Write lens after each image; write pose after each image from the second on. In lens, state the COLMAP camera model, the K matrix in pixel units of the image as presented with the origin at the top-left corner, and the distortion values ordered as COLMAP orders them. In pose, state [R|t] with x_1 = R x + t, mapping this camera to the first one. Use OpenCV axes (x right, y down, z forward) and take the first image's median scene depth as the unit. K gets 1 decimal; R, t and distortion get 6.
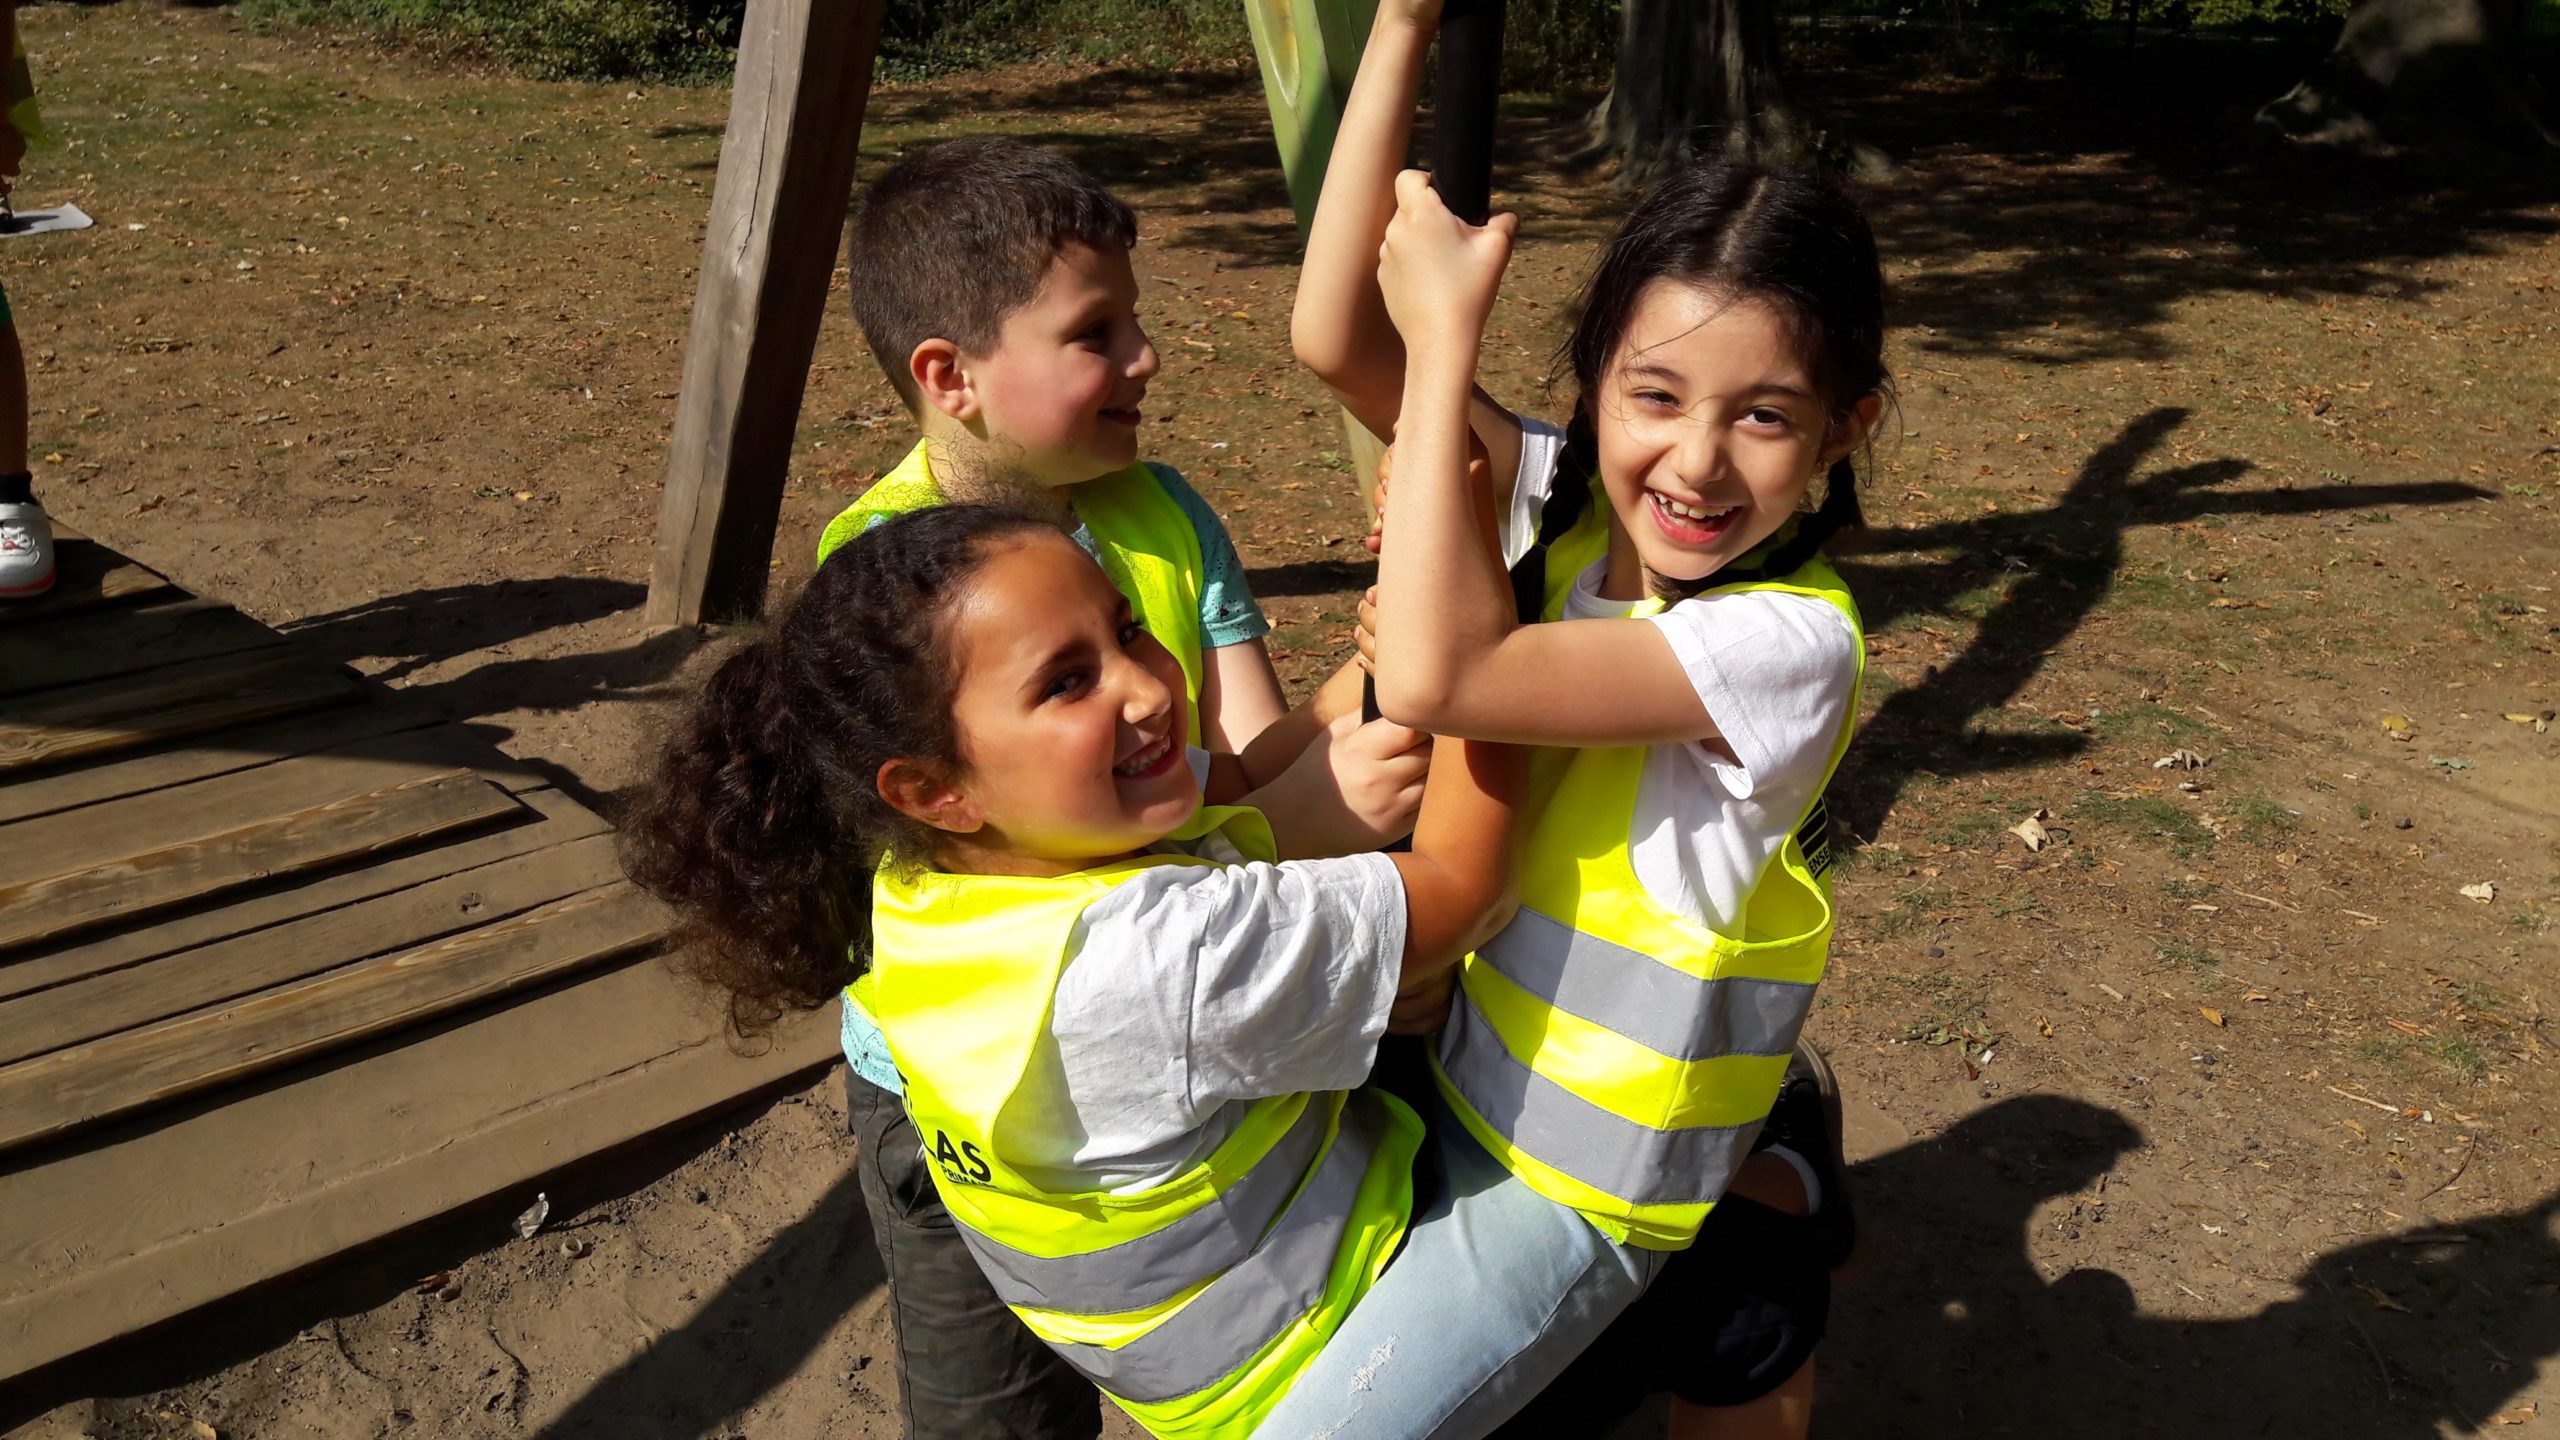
lens RADIAL K [[2099.3, 0, 1280.0], [0, 2099.3, 720.0], [0, 0, 1]] dist [0.041525, -0.037800]
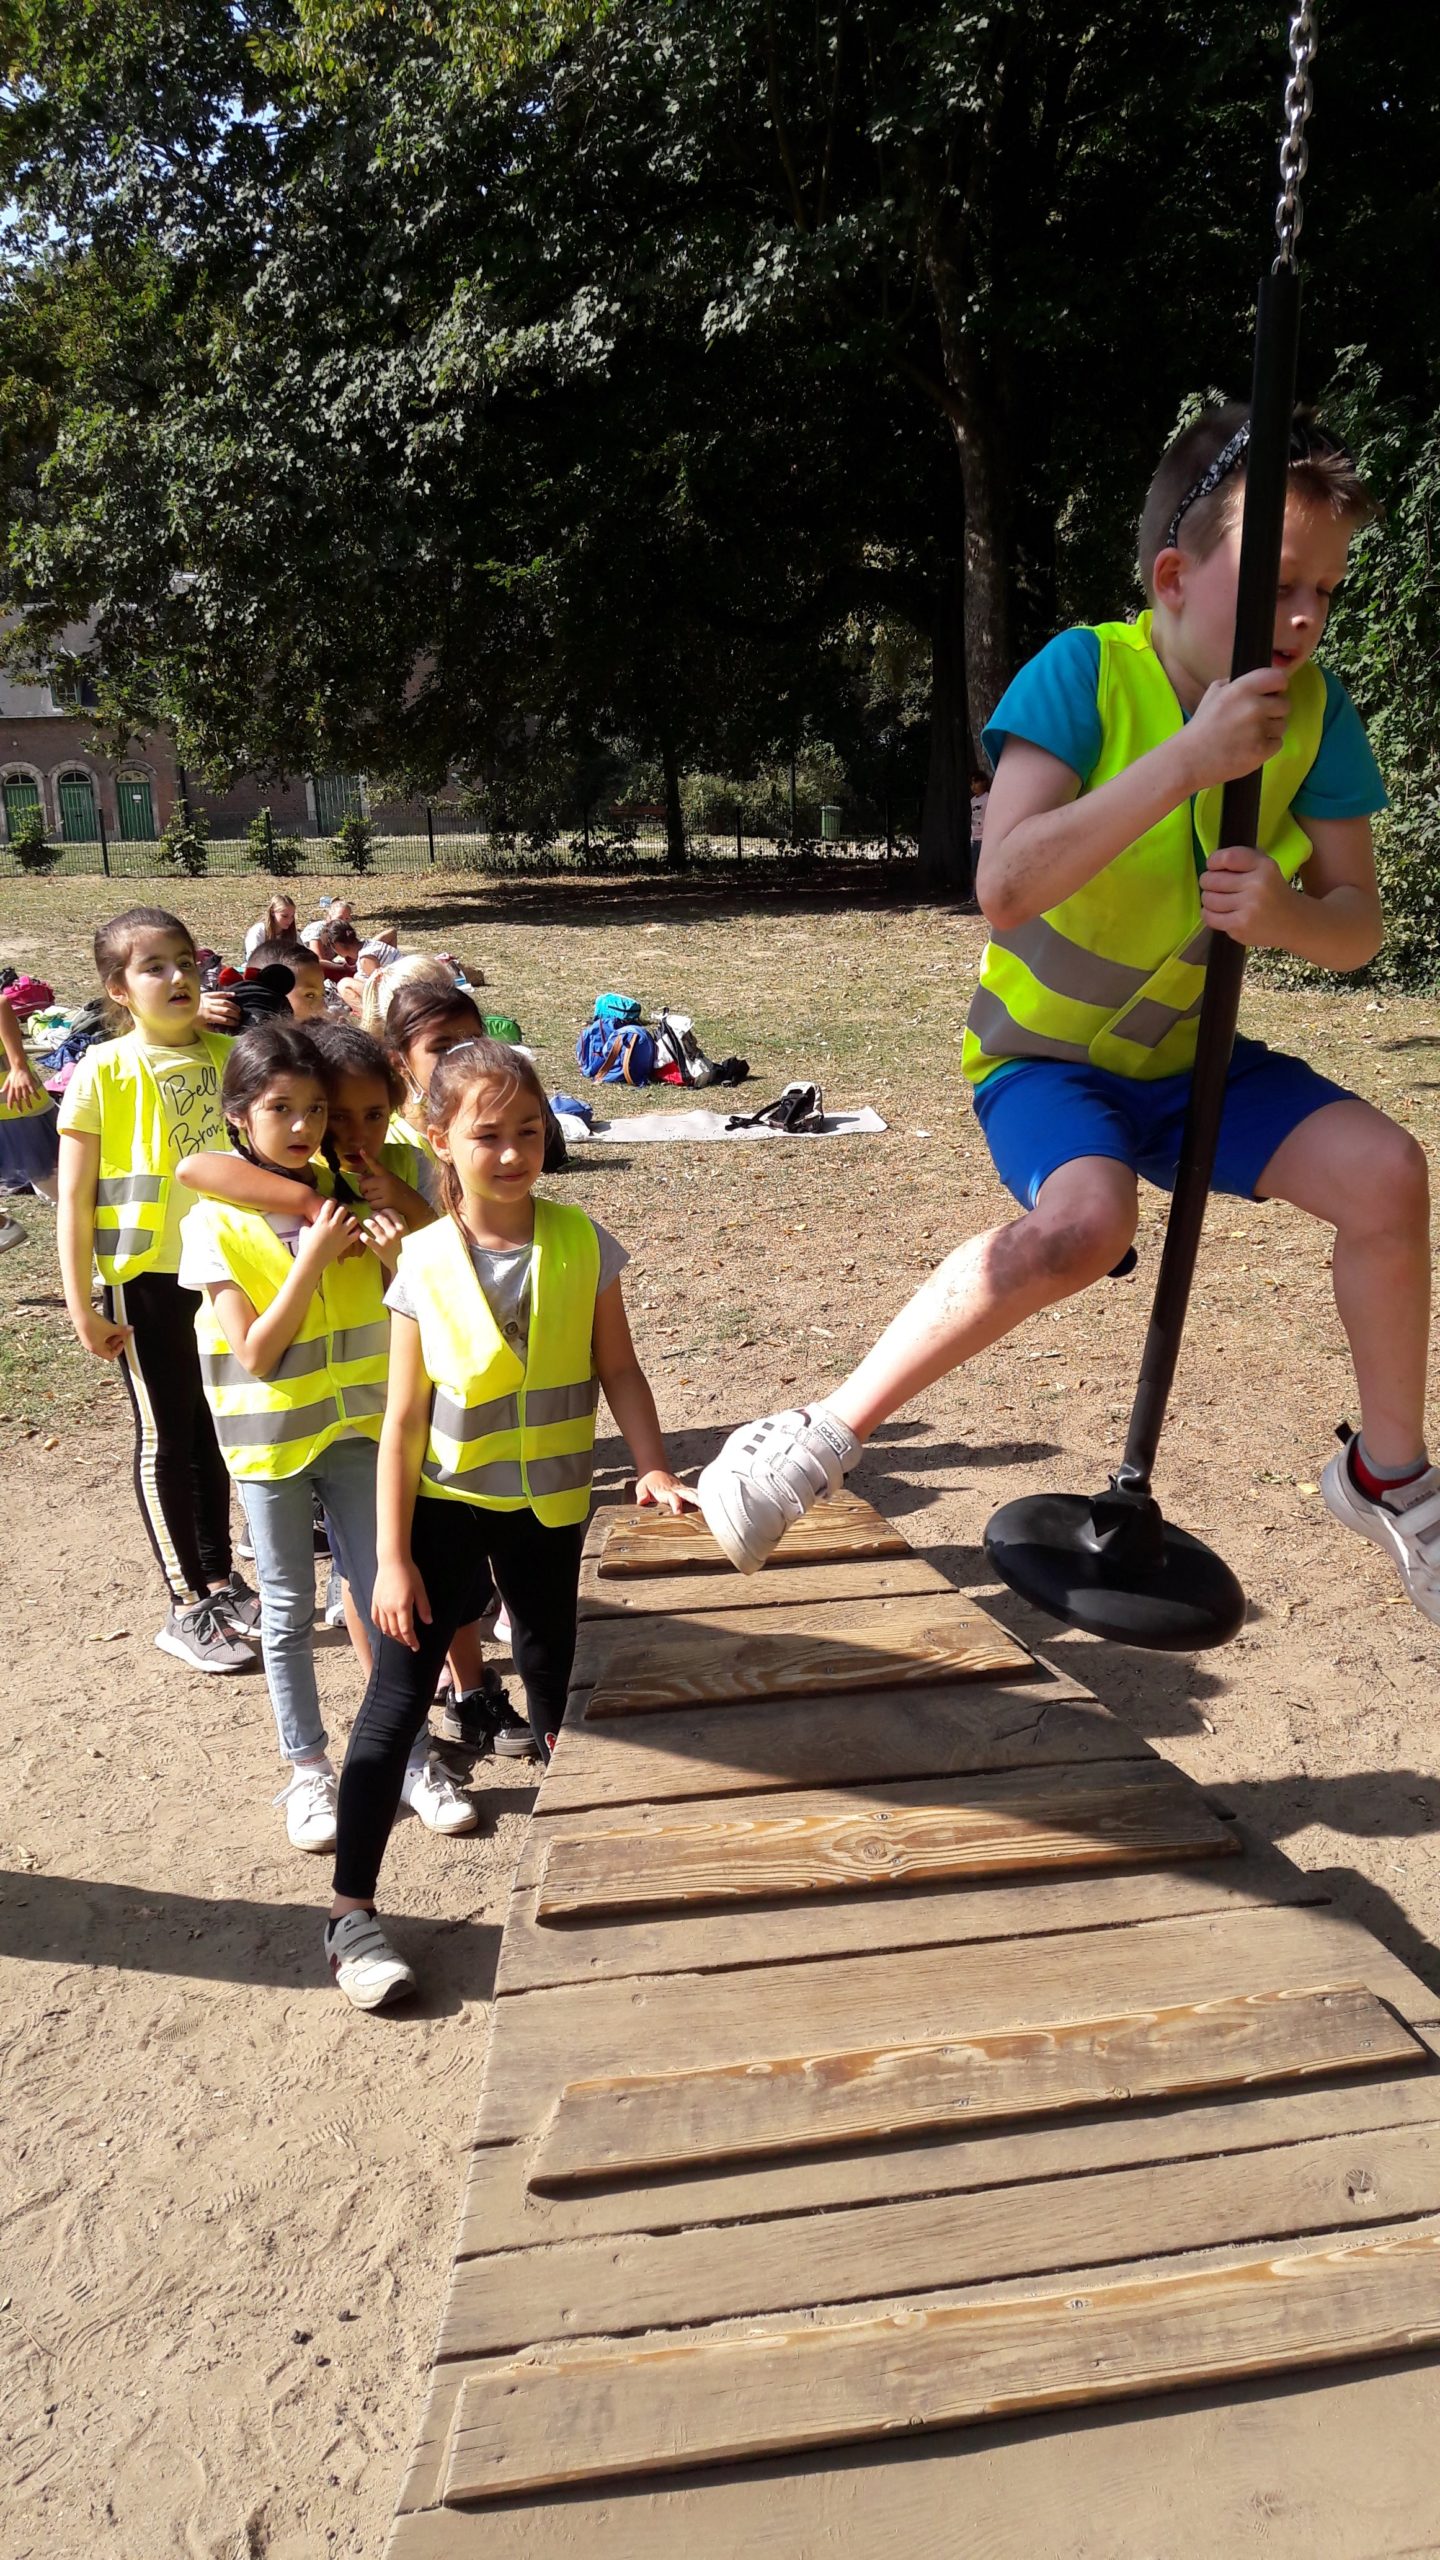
lens RADIAL K [[2089.0, 0, 720.0], [0, 2089.0, 1280.0], [0, 0, 1]] dist [0.124835, -0.242689]
pose [[0.848421, 0.090923, -0.521454, -0.099478], [-0.166136, 0.981096, -0.099241, -0.056705], [0.502573, 0.170830, 0.847489, 0.085811]]
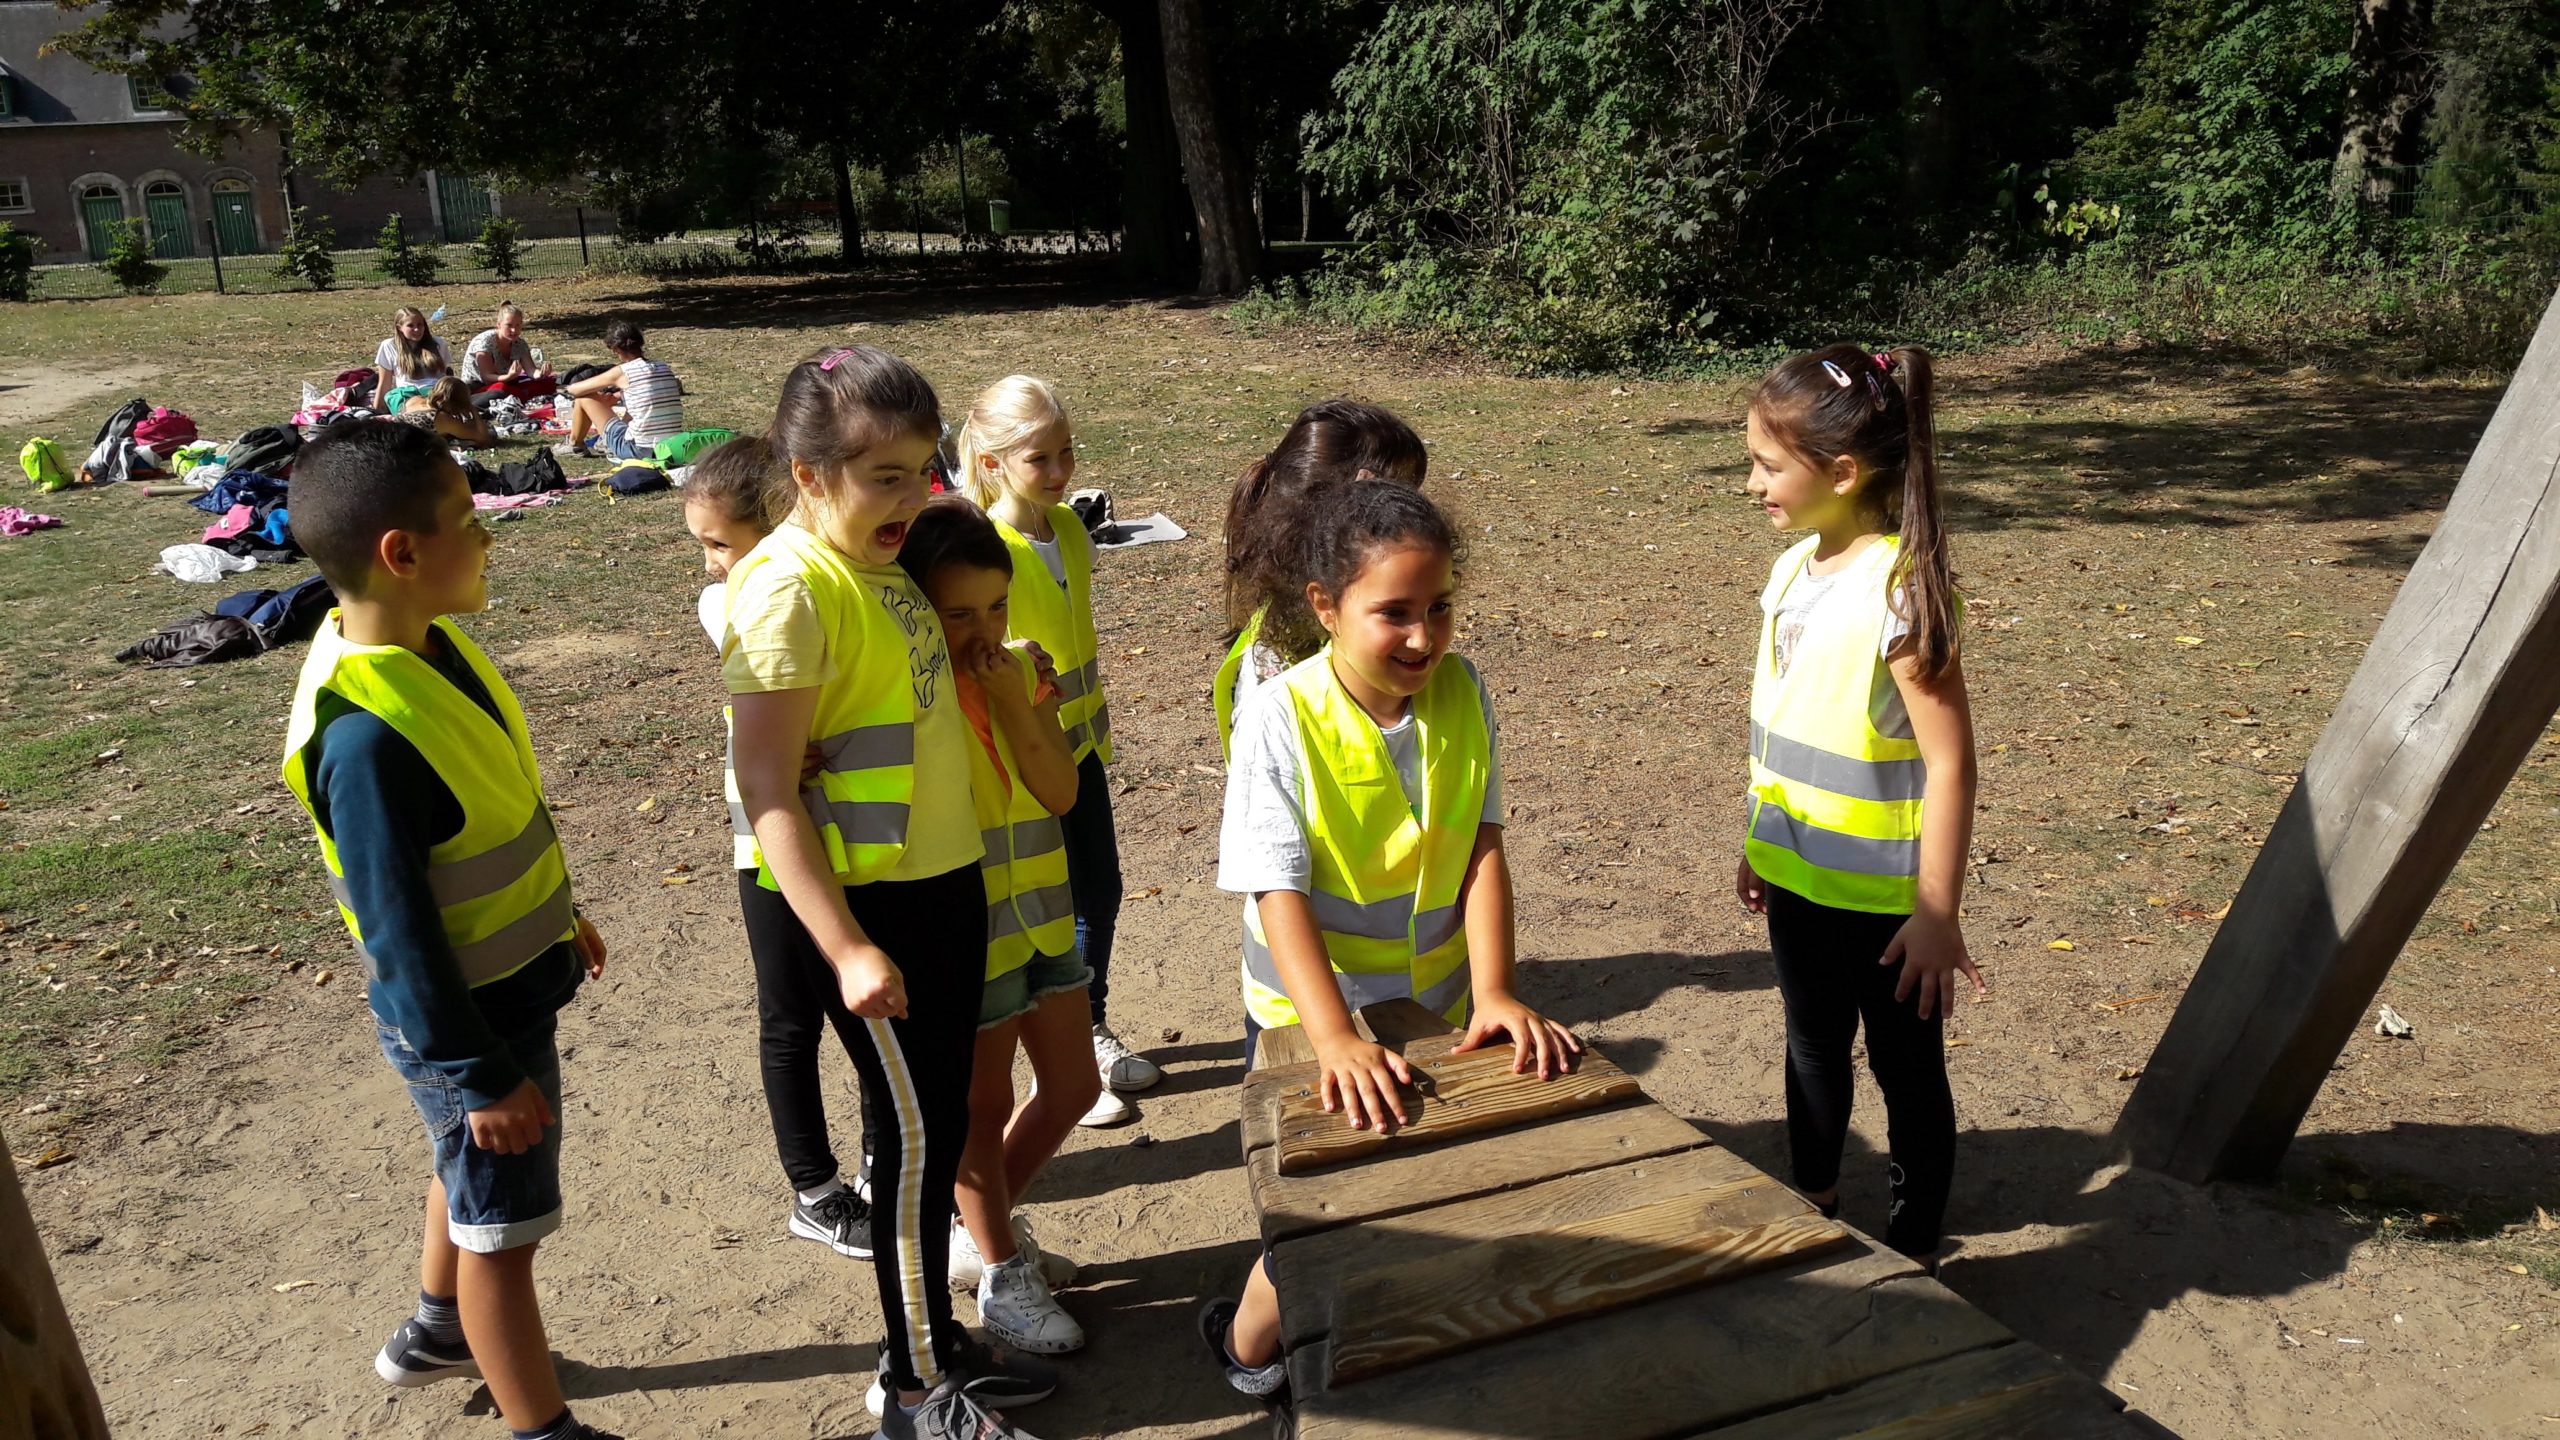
lens RADIAL K [[2076.0, 0, 1320.5], [0, 2076.0, 731.1], [0, 0, 1]] dist [0.110236, -0.264647]
pose [[0.937527, 0.046280, -0.344821, -0.232520], [-0.084729, 0.991644, -0.097276, -0.074593], [0.337438, 0.120416, 0.933614, 0.140180]]
